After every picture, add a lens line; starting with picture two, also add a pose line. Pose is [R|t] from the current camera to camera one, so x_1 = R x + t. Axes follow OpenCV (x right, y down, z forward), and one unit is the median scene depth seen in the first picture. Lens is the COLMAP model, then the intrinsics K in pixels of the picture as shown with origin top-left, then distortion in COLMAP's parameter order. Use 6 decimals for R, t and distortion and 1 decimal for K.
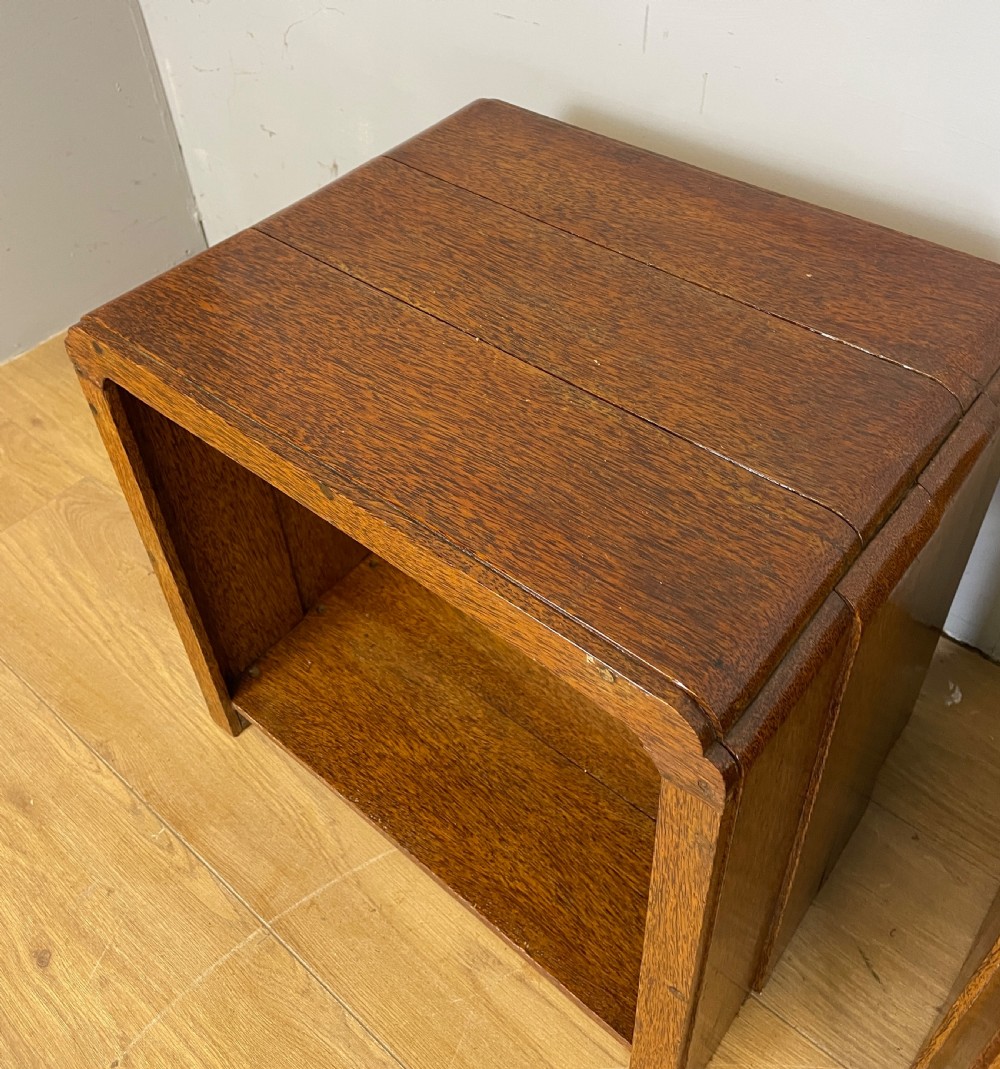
lens RADIAL K [[1023.6, 0, 515.8], [0, 1023.6, 393.9], [0, 0, 1]] dist [0.089486, -0.120018]
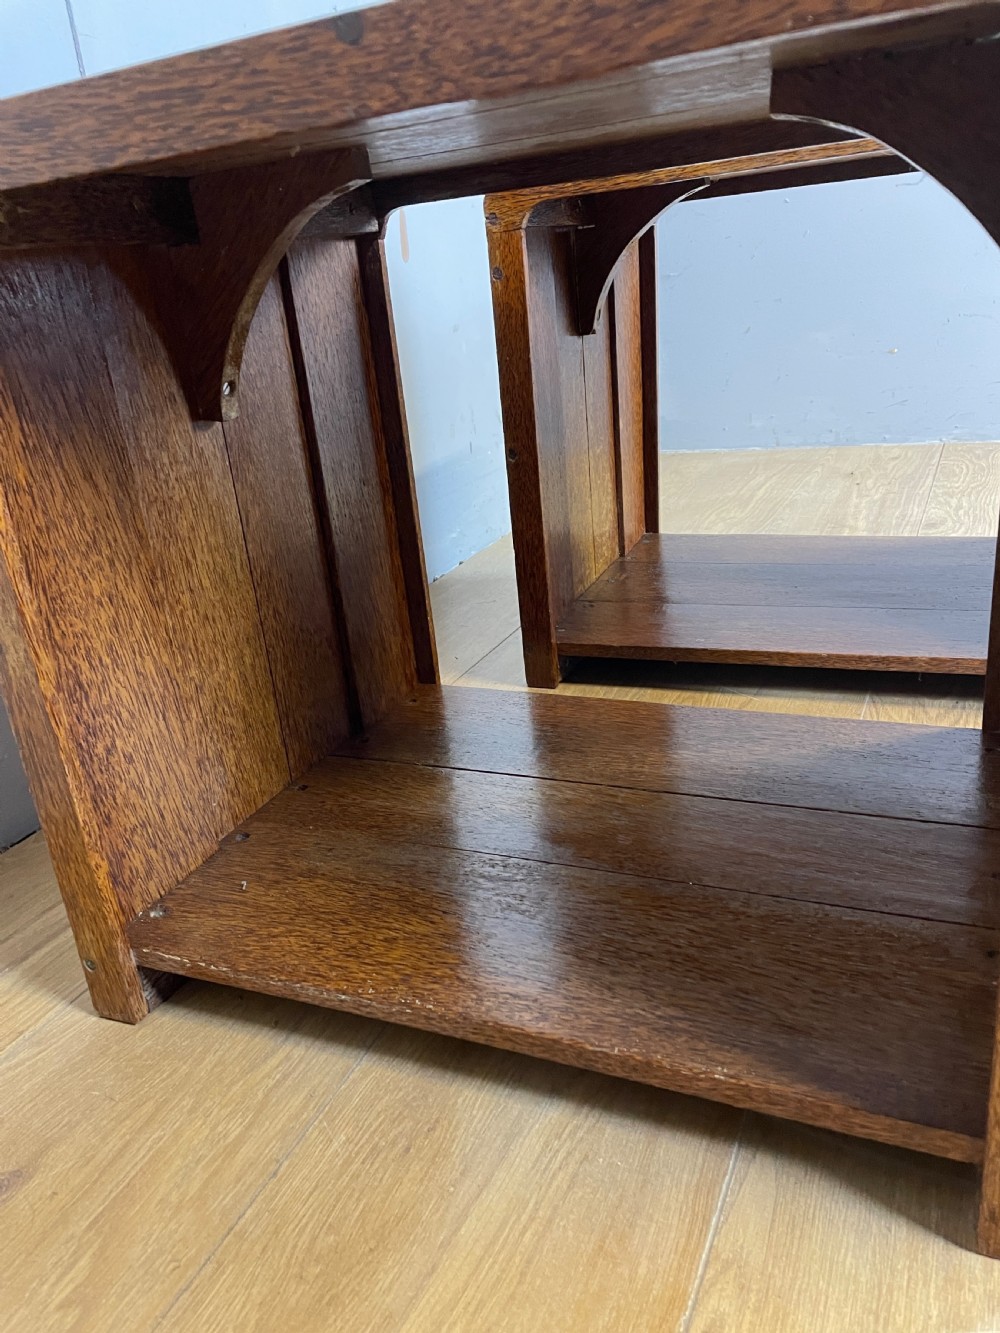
lens RADIAL K [[1005.8, 0, 494.4], [0, 1005.8, 657.5], [0, 0, 1]] dist [0.108145, -0.129032]
pose [[0.962101, -0.153347, 0.225490, -0.186044], [0.222689, 0.919080, -0.325119, 0.414700], [-0.157387, 0.363011, 0.918396, 0.346756]]
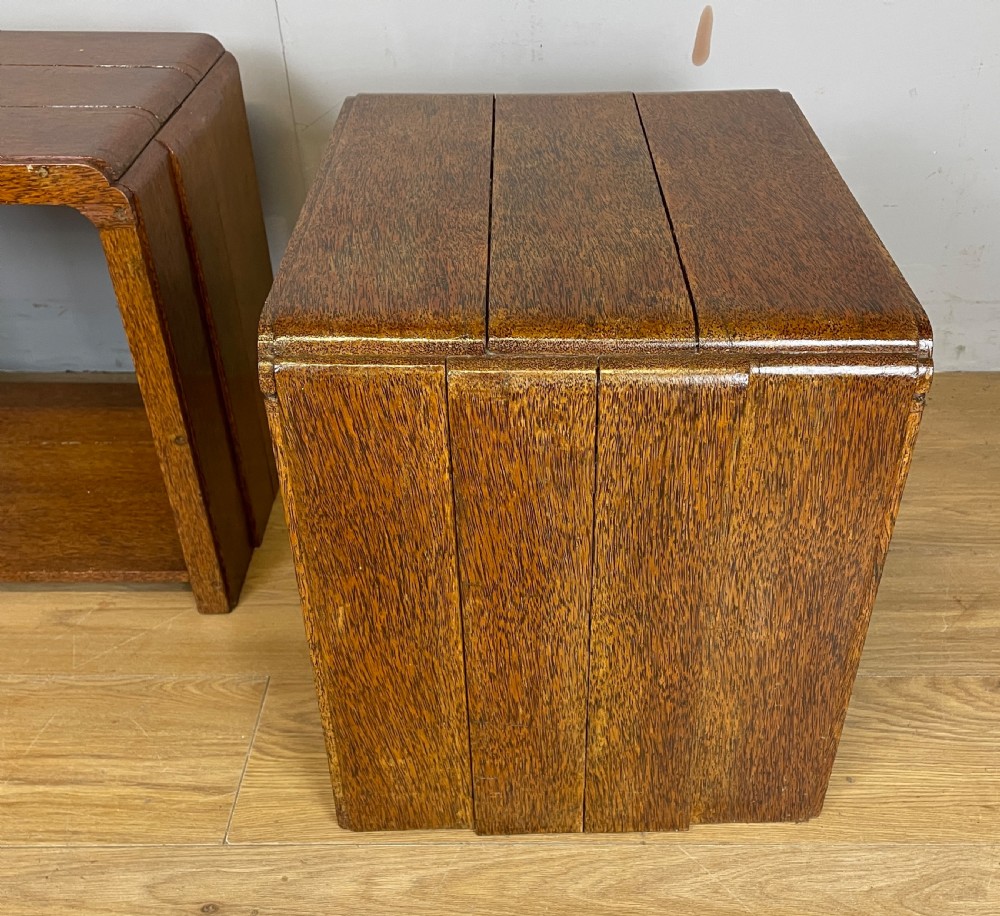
lens RADIAL K [[1088.3, 0, 539.9], [0, 1088.3, 544.1], [0, 0, 1]] dist [0.096699, -0.123689]
pose [[0.768009, -0.367838, 0.524268, -0.257412], [0.391854, 0.917389, 0.069626, 0.554388], [-0.506569, 0.151963, 0.848702, -0.505341]]
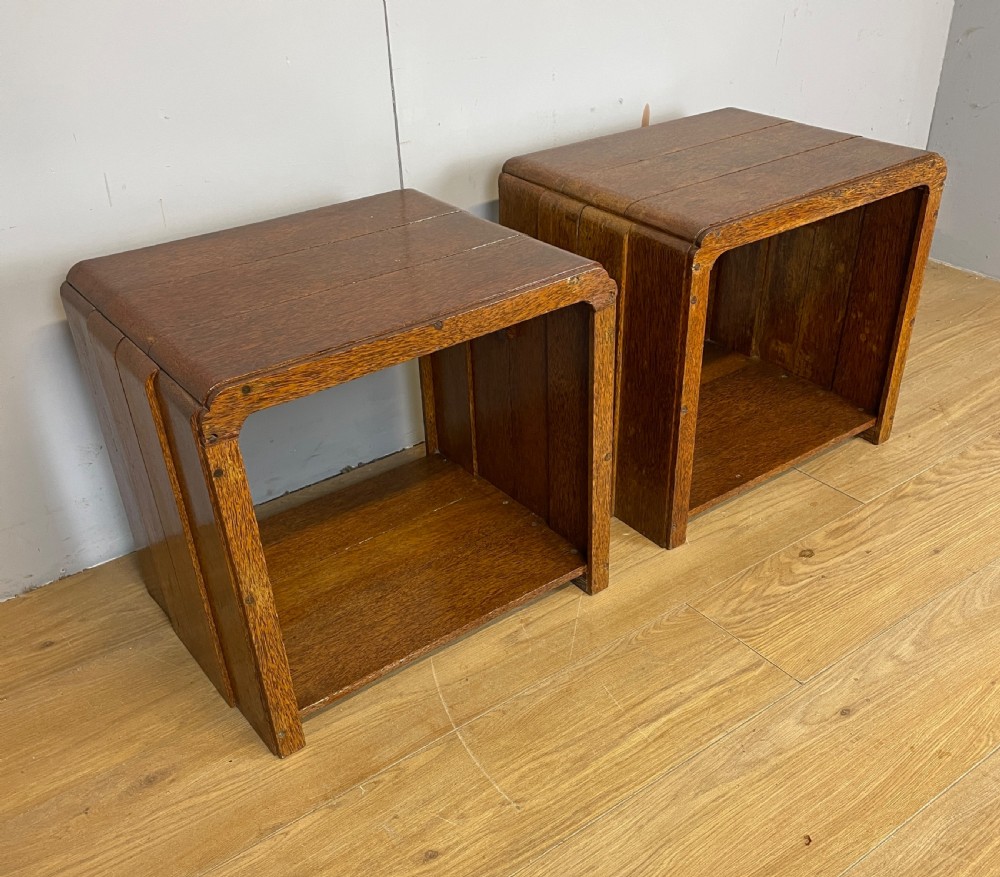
lens RADIAL K [[1006.4, 0, 501.5], [0, 1006.4, 517.2], [0, 0, 1]] dist [0.106062, -0.136110]
pose [[0.238461, -0.526222, 0.816228, -1.186742], [0.646941, 0.712908, 0.270608, -0.053701], [-0.724295, 0.463522, 0.510435, 0.067994]]
